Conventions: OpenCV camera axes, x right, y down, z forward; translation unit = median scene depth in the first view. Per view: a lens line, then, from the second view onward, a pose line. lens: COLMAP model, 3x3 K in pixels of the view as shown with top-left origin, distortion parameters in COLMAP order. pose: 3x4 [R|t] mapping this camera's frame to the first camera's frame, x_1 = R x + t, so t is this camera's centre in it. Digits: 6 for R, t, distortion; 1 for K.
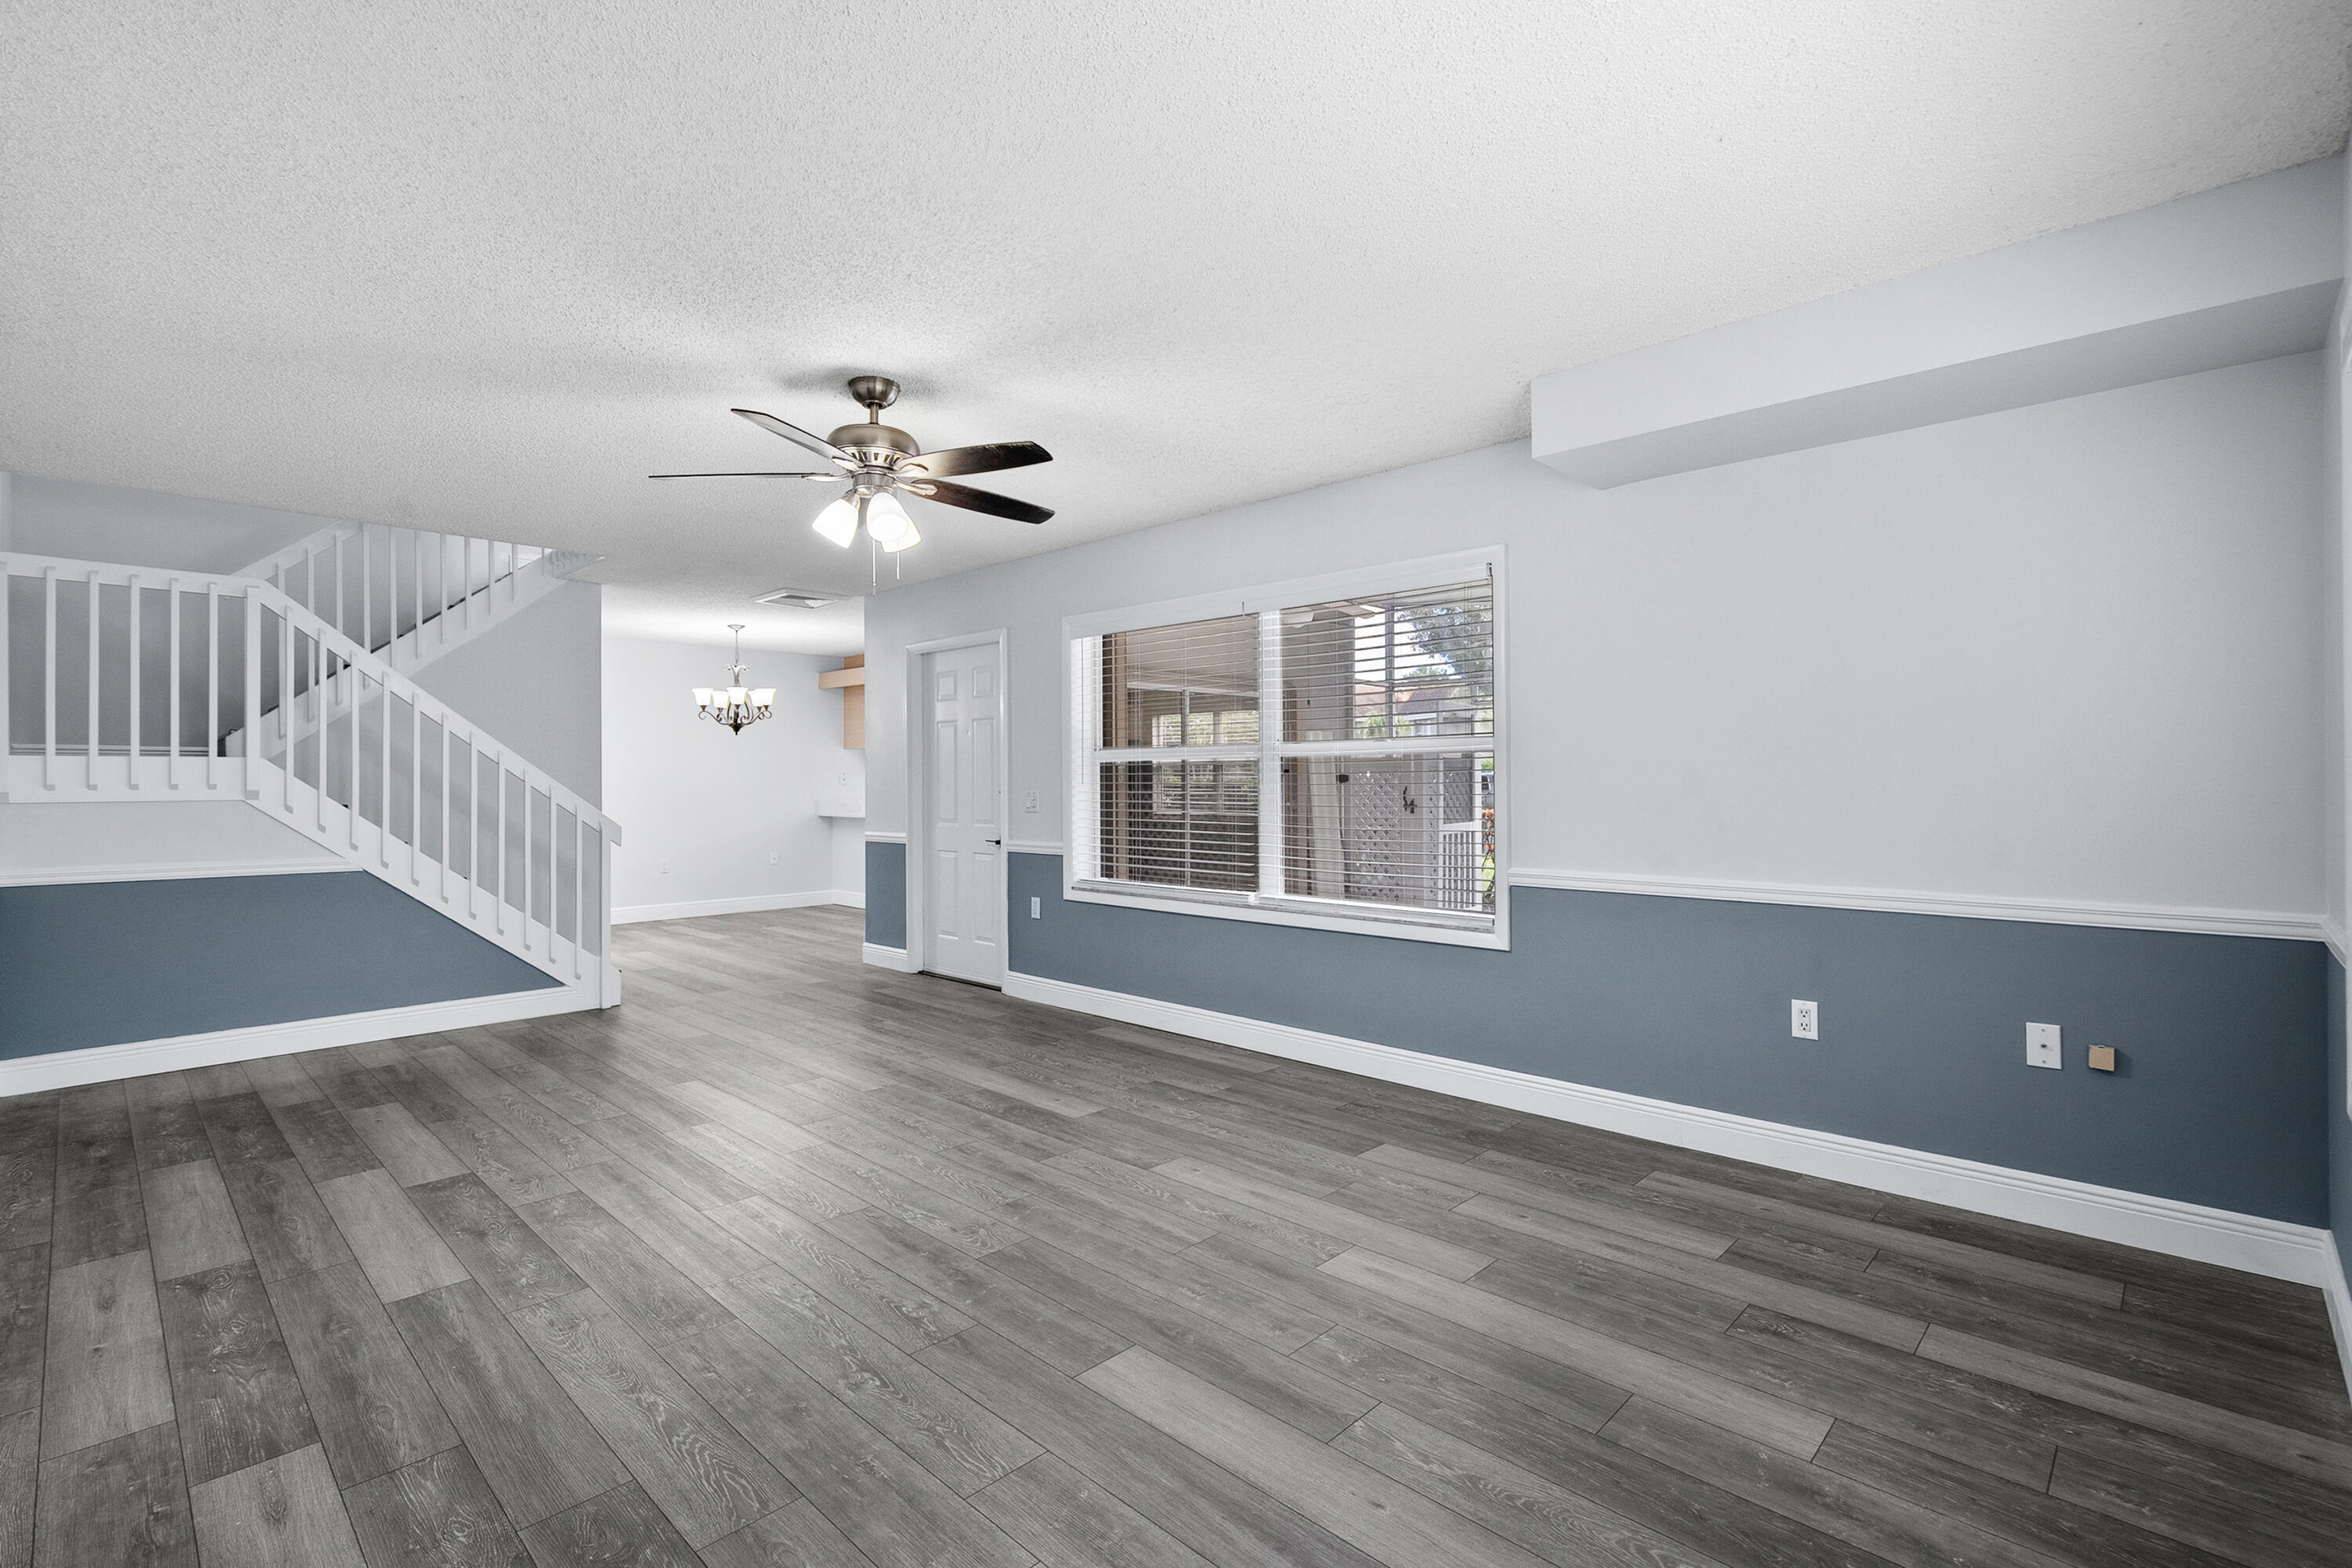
lens RADIAL K [[1072.1, 0, 1164.5], [0, 1072.1, 777.4], [0, 0, 1]] dist [-0.010955, 0.000466]
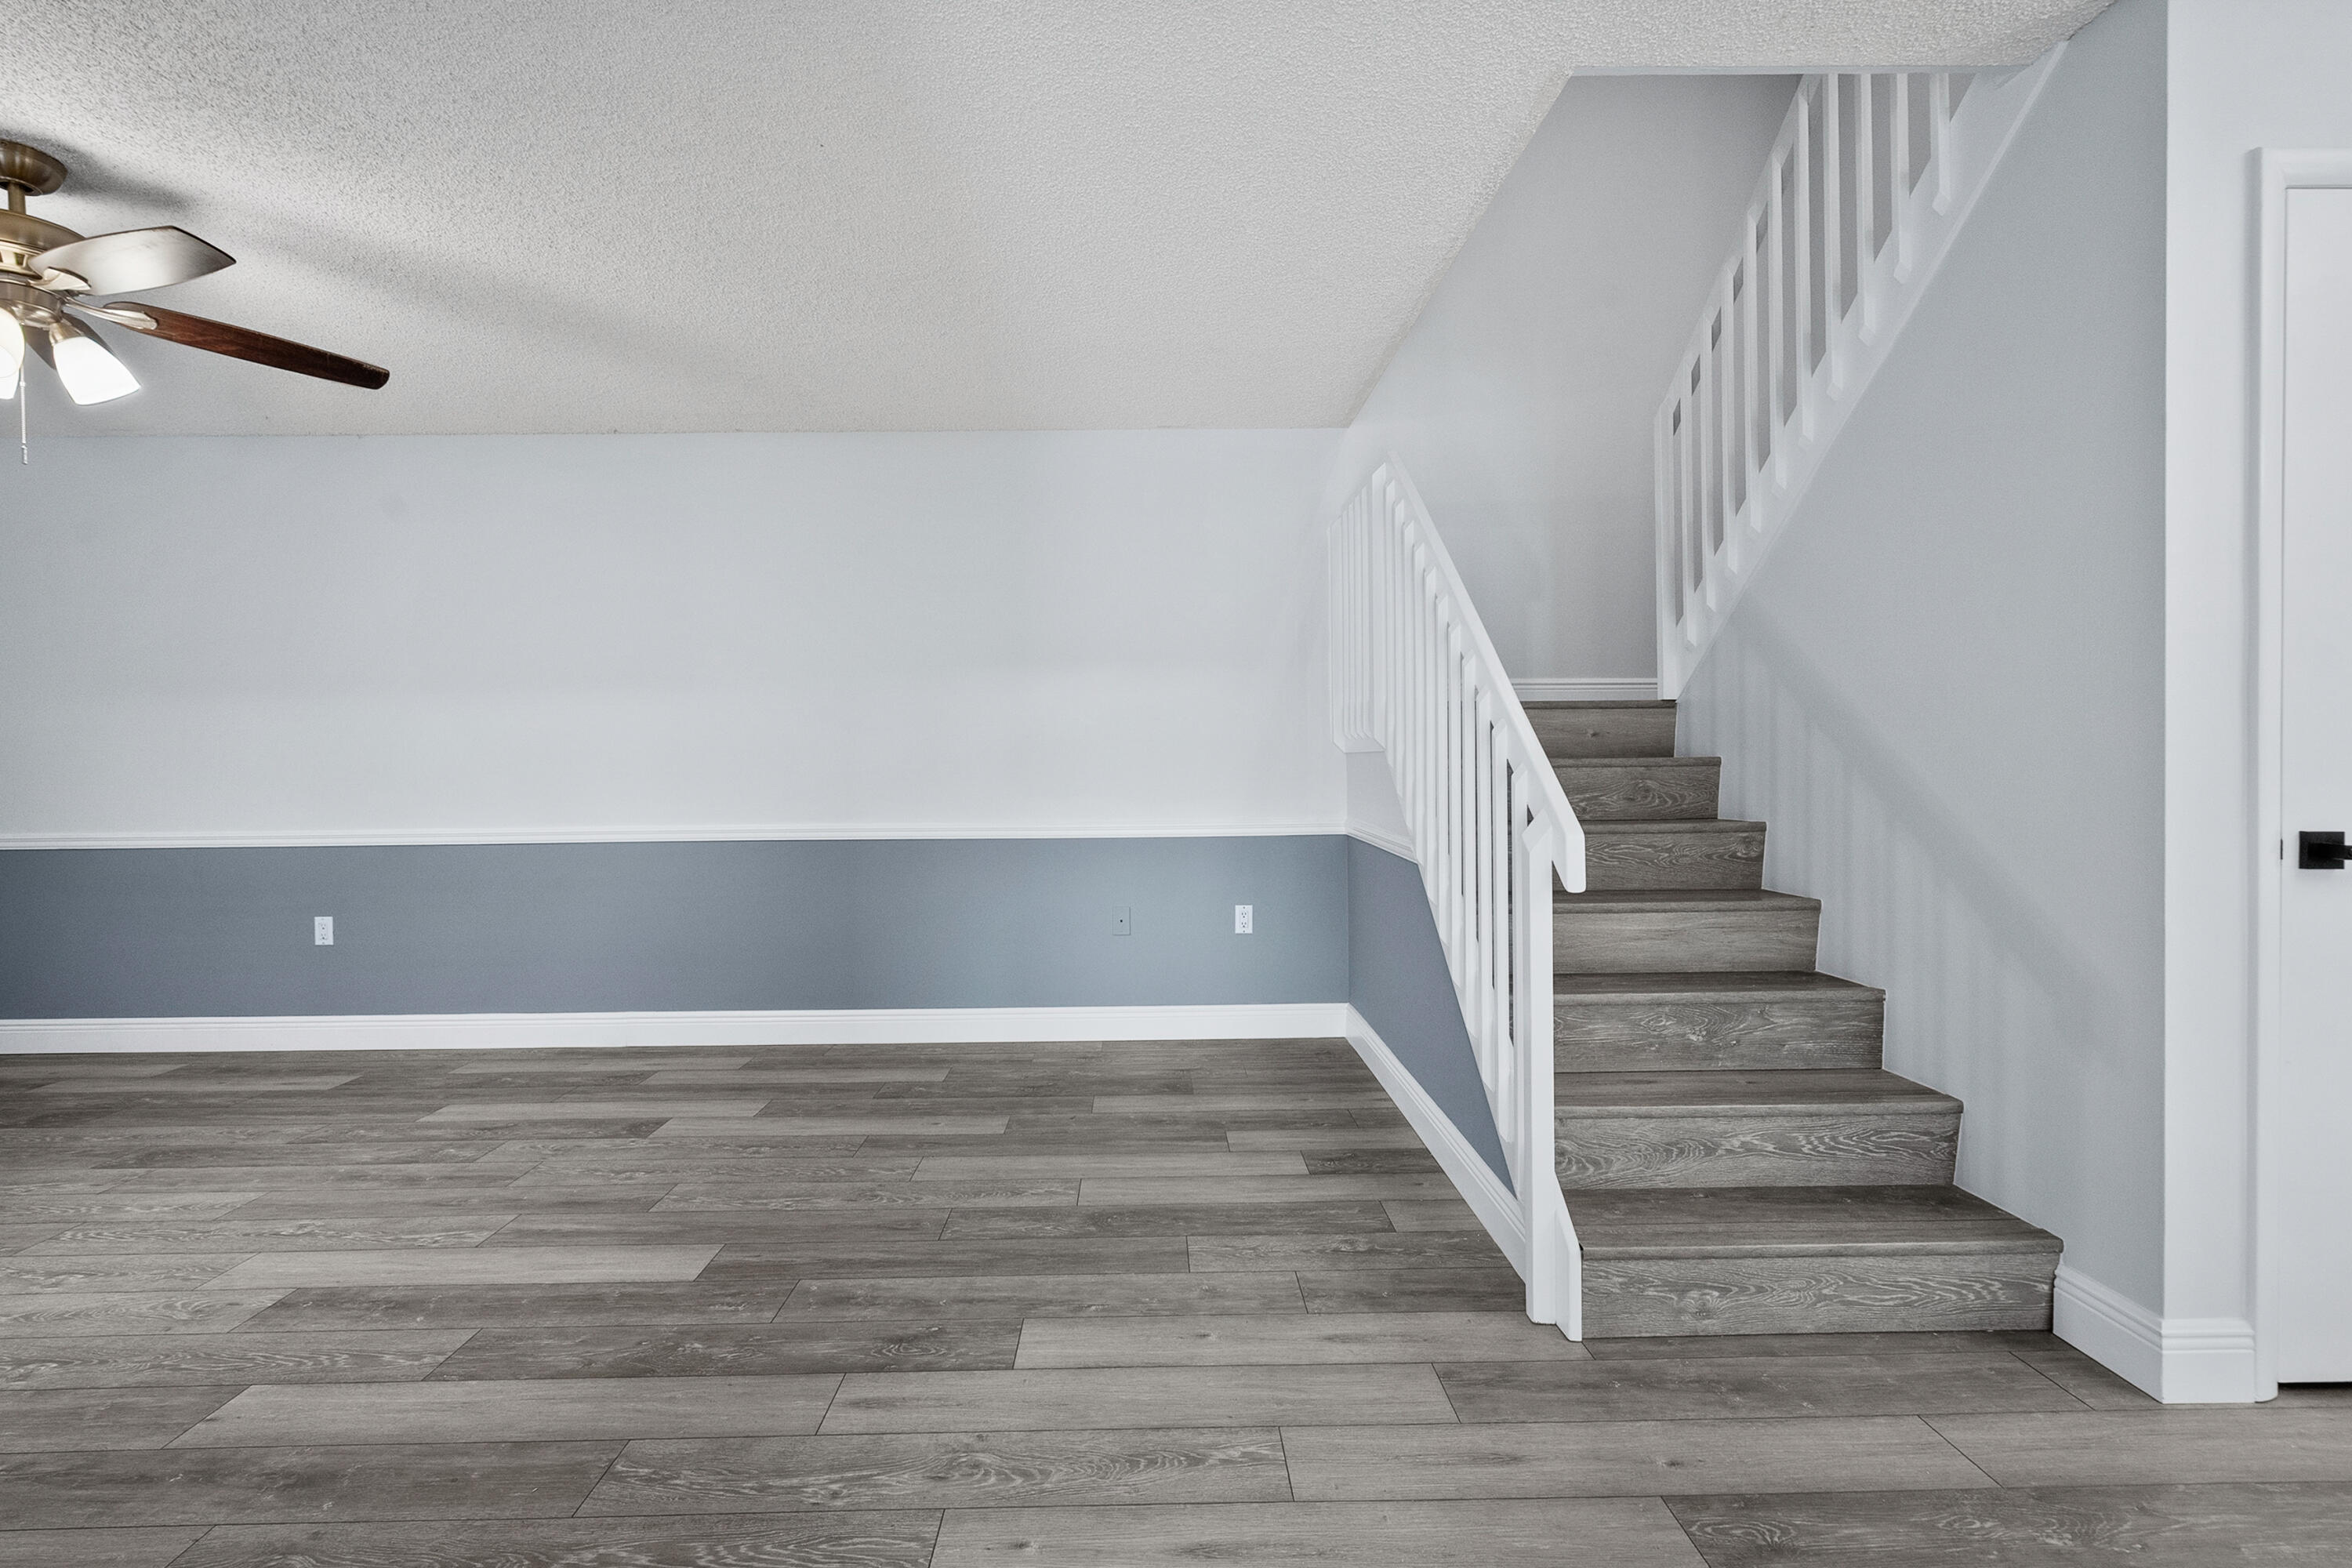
lens RADIAL K [[1059.2, 0, 1167.2], [0, 1059.2, 778.7], [0, 0, 1]] dist [-0.005058, 0.001086]
pose [[-0.698259, 0.022414, -0.715494, -0.298163], [0.014722, 0.999748, 0.016951, 0.032557], [0.715694, 0.001302, -0.698413, 2.024677]]
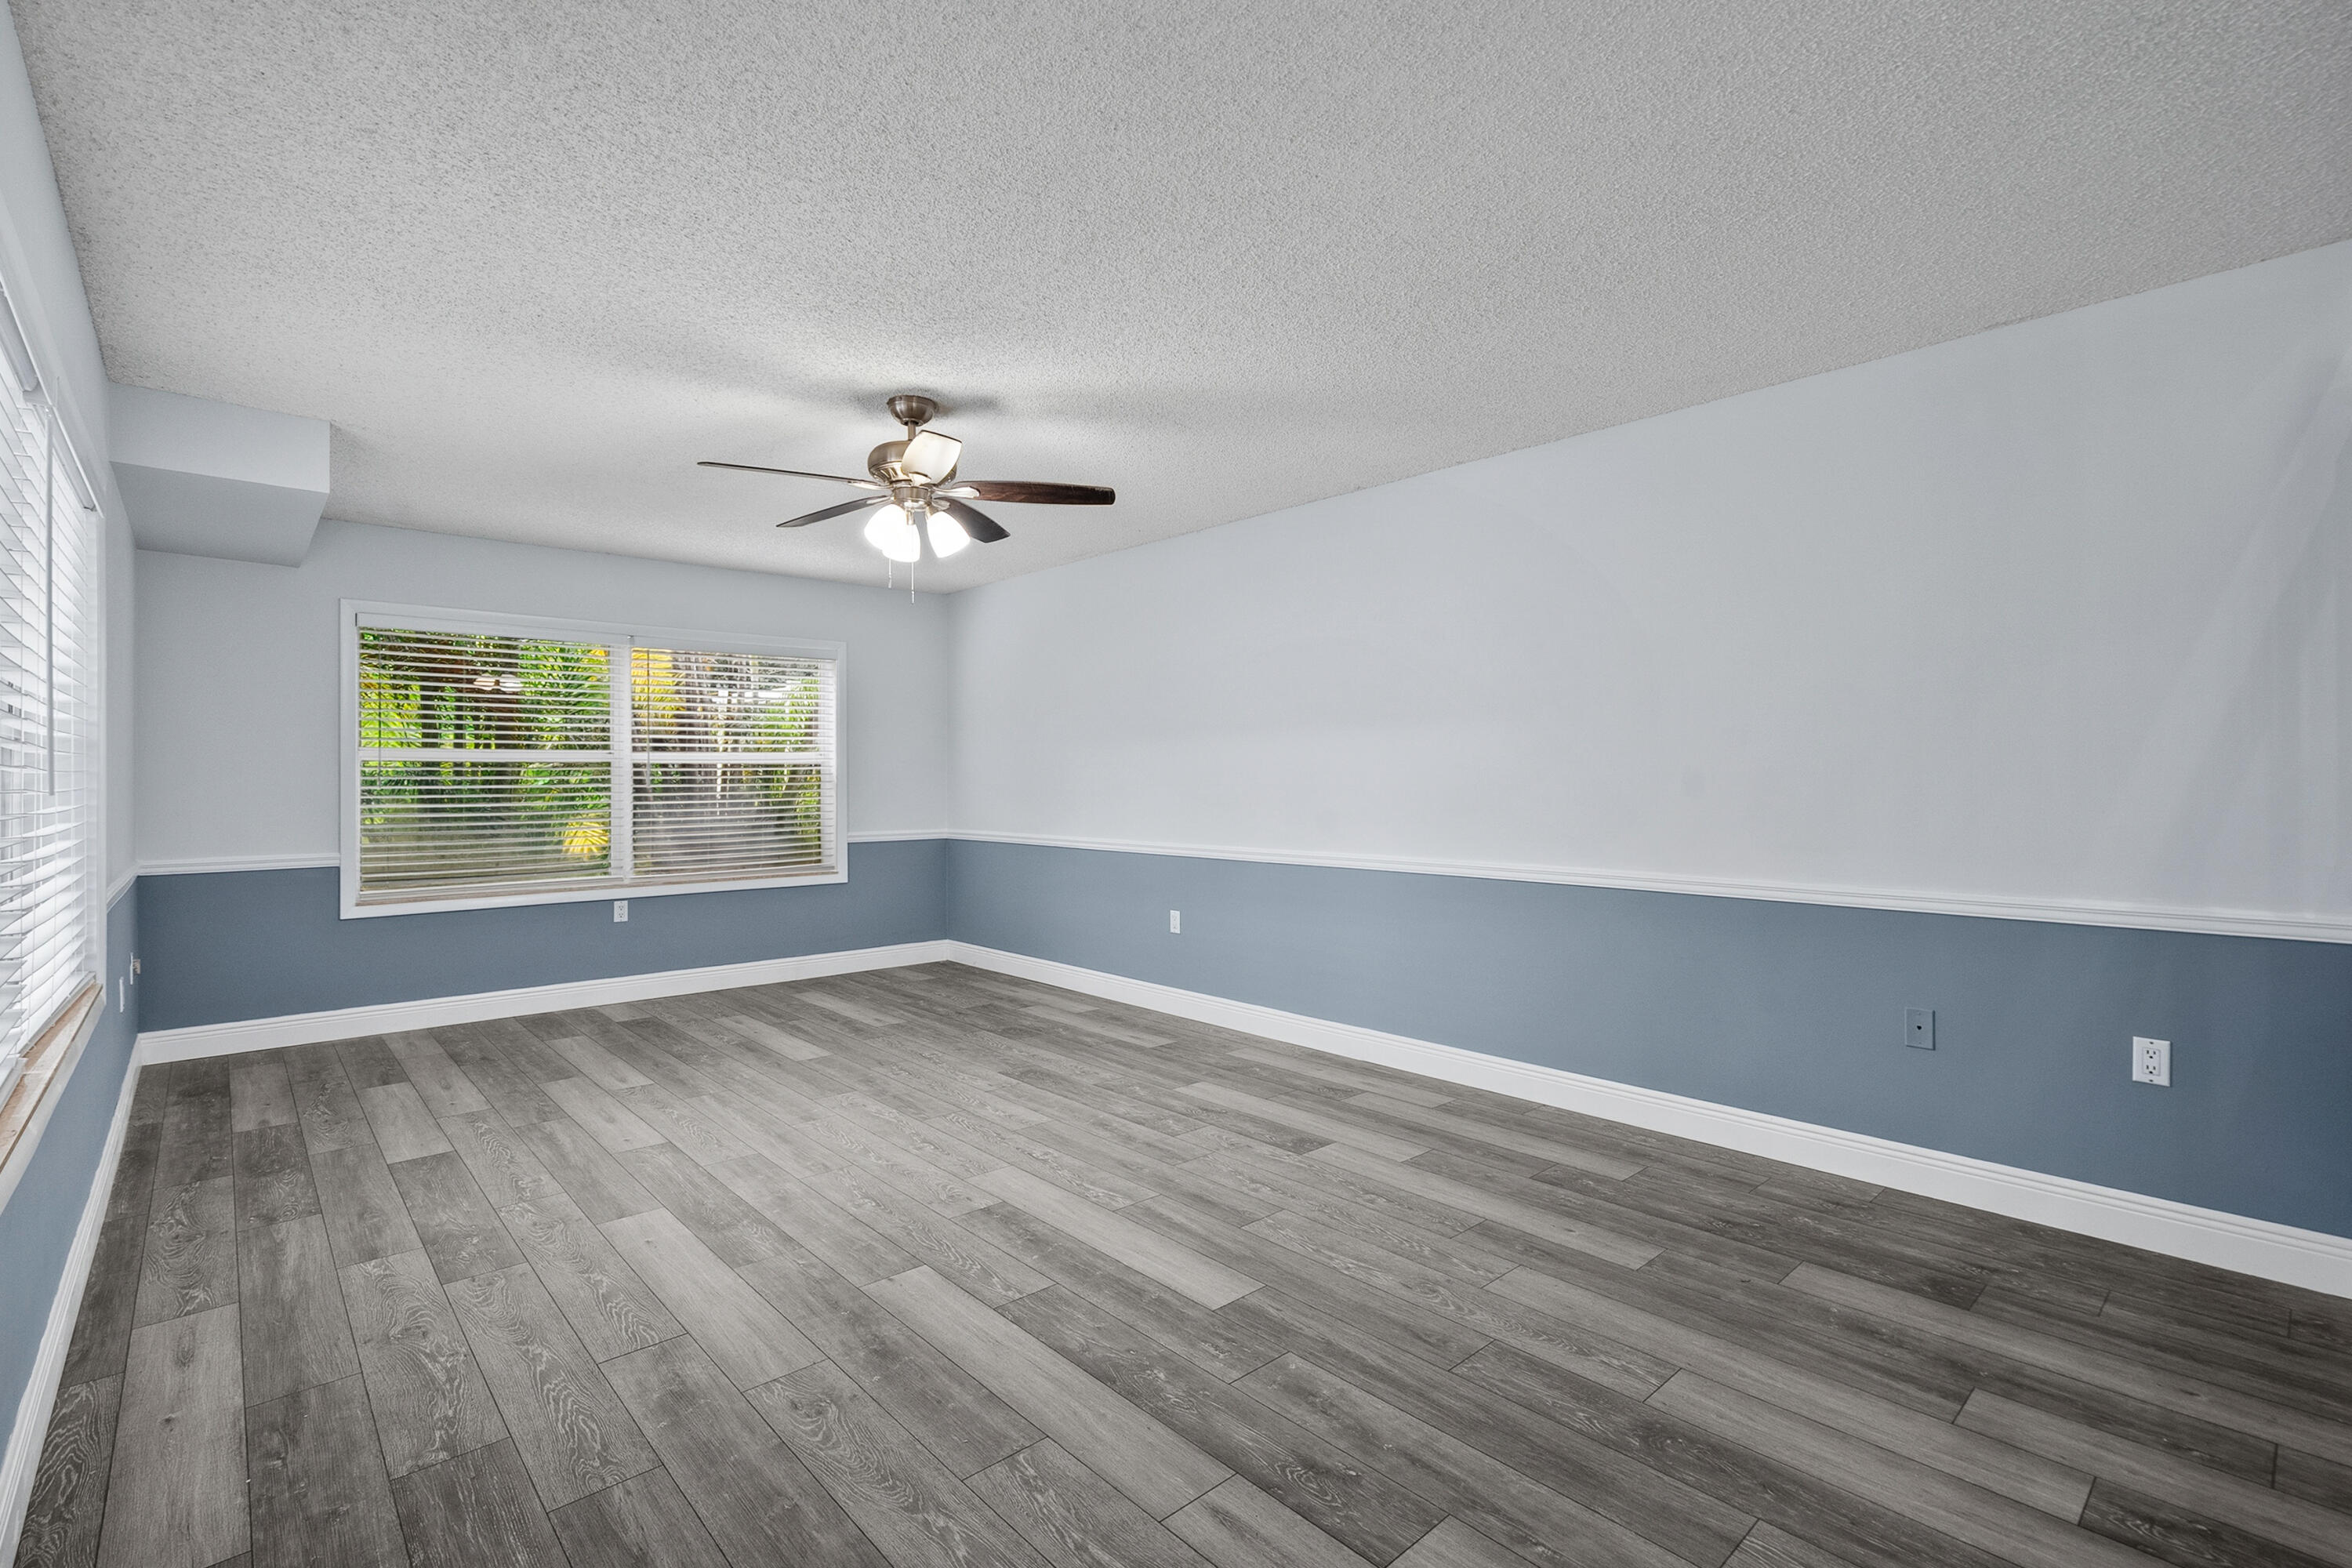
lens RADIAL K [[1059.2, 0, 1167.2], [0, 1059.2, 778.7], [0, 0, 1]] dist [-0.005058, 0.001086]
pose [[-0.998160, 0.008406, 0.060058, -0.586949], [0.008137, 0.999956, -0.004724, 0.009041], [-0.060095, -0.004227, -0.998184, 2.042770]]
